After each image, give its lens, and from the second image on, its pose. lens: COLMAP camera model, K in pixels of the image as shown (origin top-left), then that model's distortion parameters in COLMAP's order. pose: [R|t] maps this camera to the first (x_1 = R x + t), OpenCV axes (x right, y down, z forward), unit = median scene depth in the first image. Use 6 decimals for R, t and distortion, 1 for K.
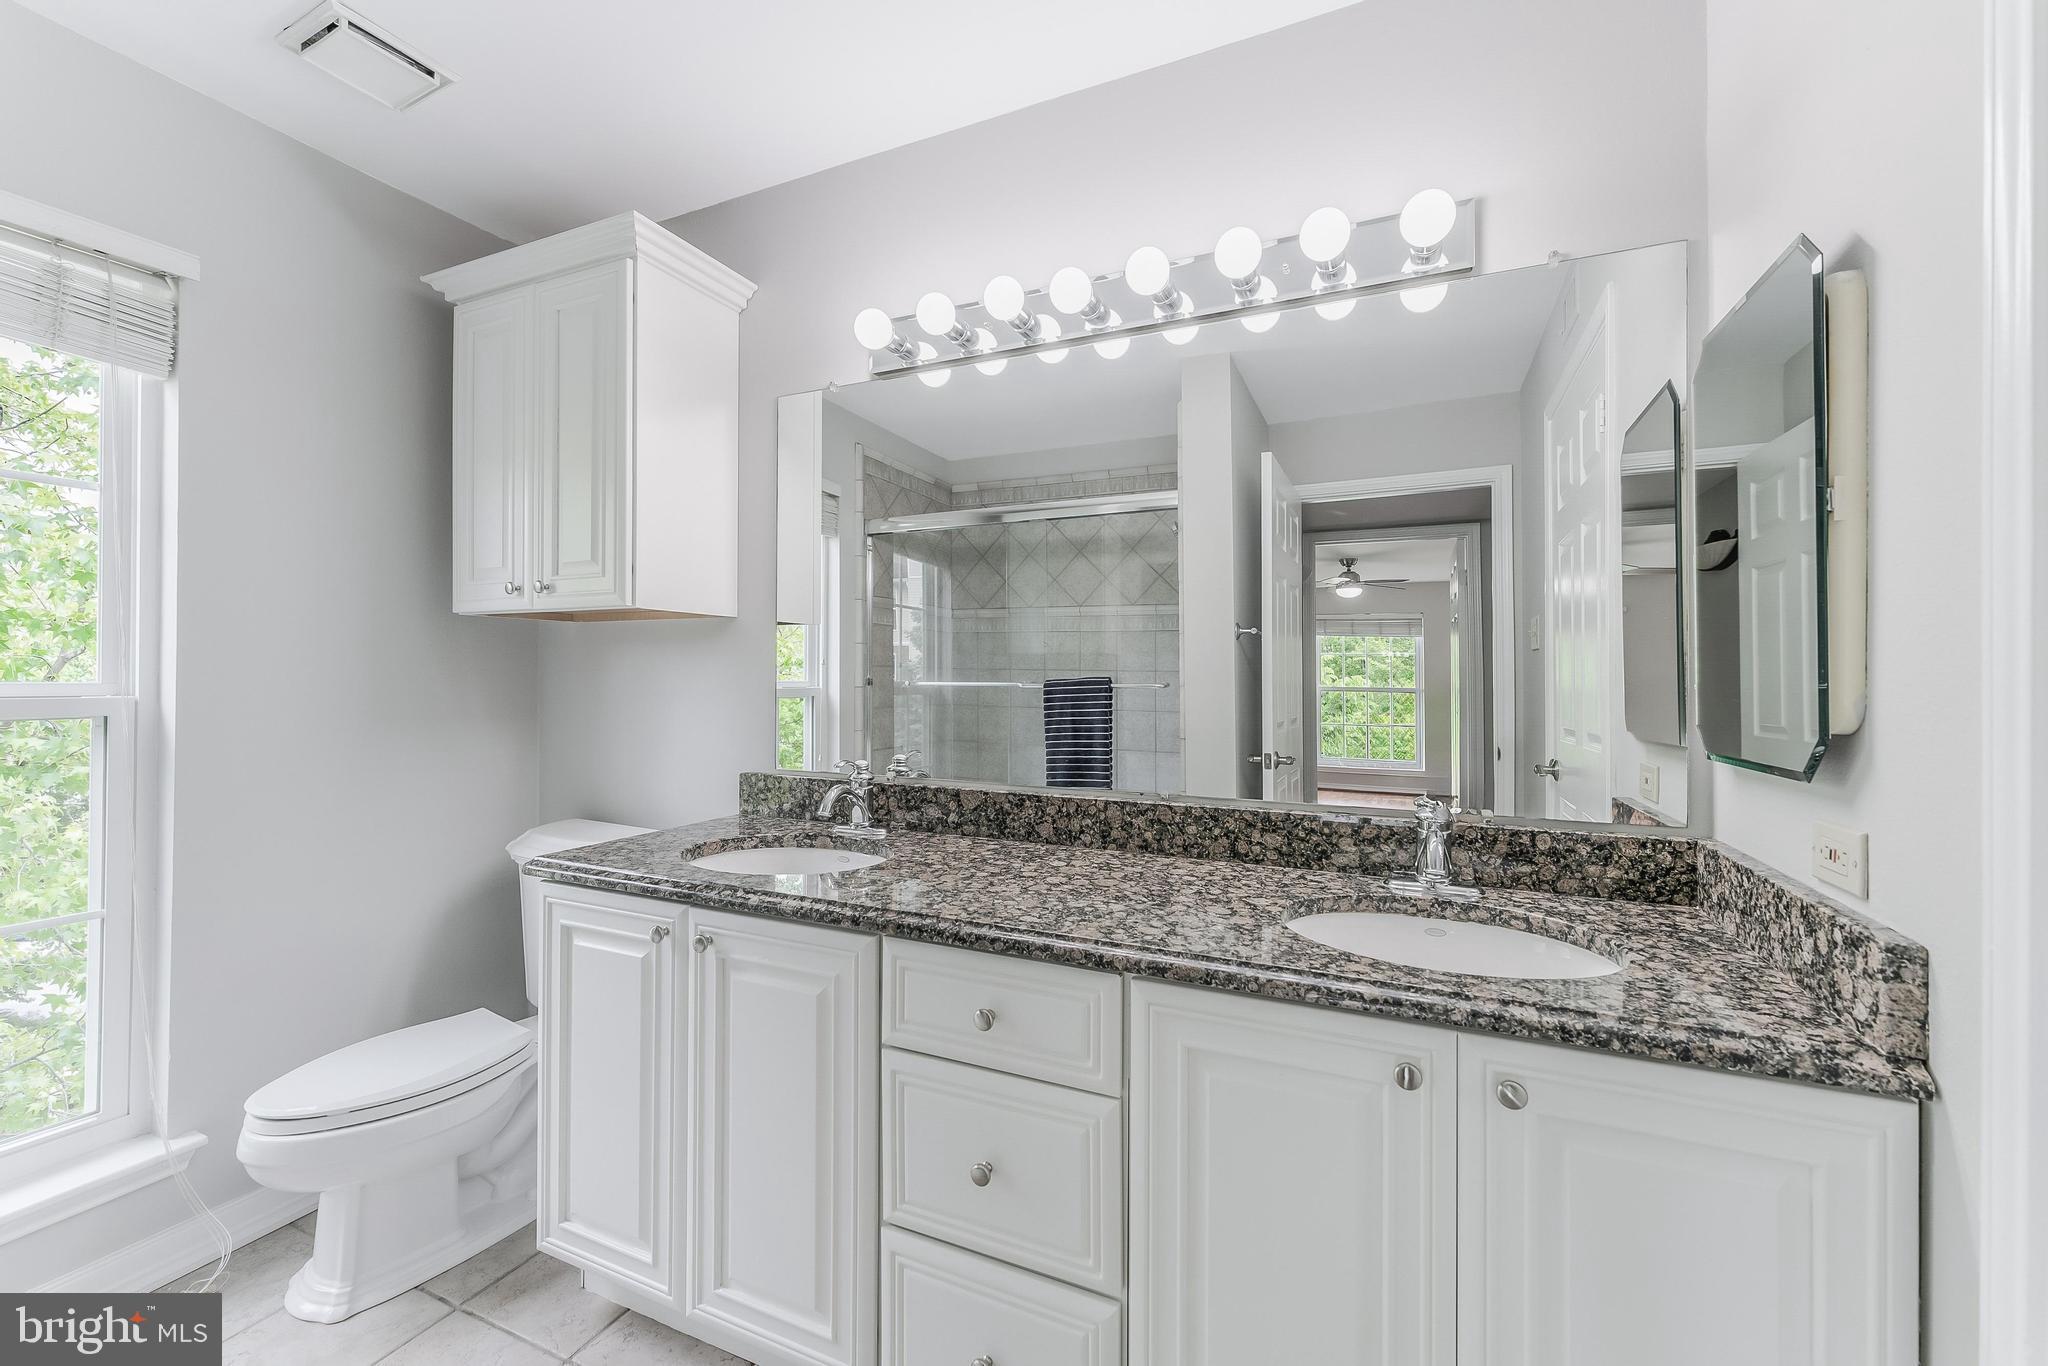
lens RADIAL K [[832.5, 0, 1023.5], [0, 832.5, 677.1], [0, 0, 1]] dist [0.000696, -0.000577]
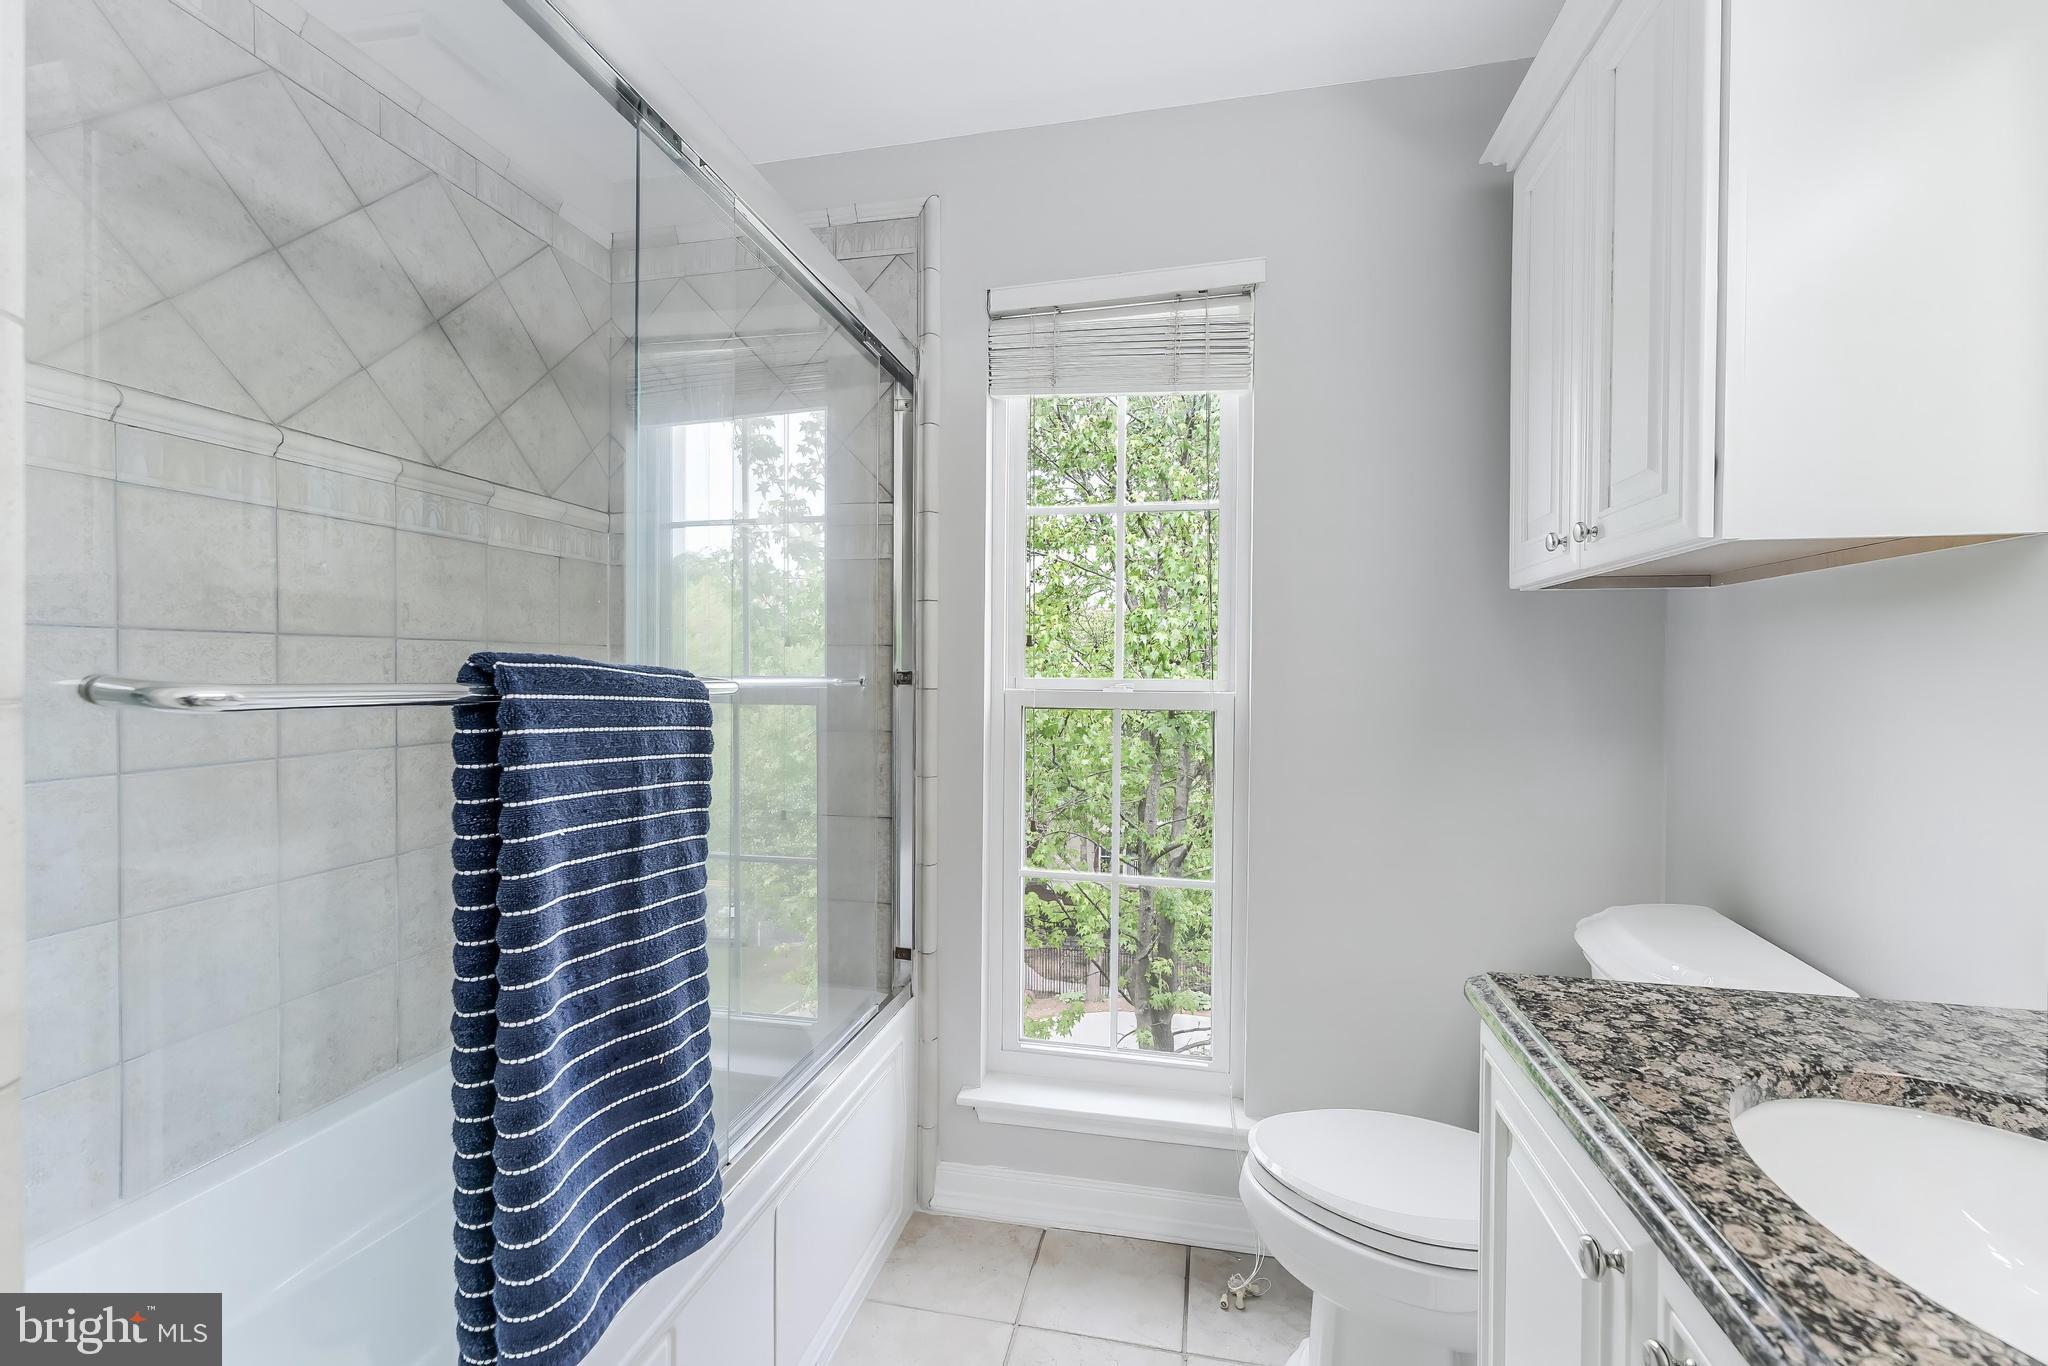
lens RADIAL K [[832.5, 0, 1027.9], [0, 832.5, 684.6], [0, 0, 1]] dist [0.000696, -0.000577]
pose [[0.215721, 0.010222, -0.976401, -0.056172], [0.000917, 0.999943, 0.010671, -0.000777], [0.976455, -0.003197, 0.215699, 0.453739]]
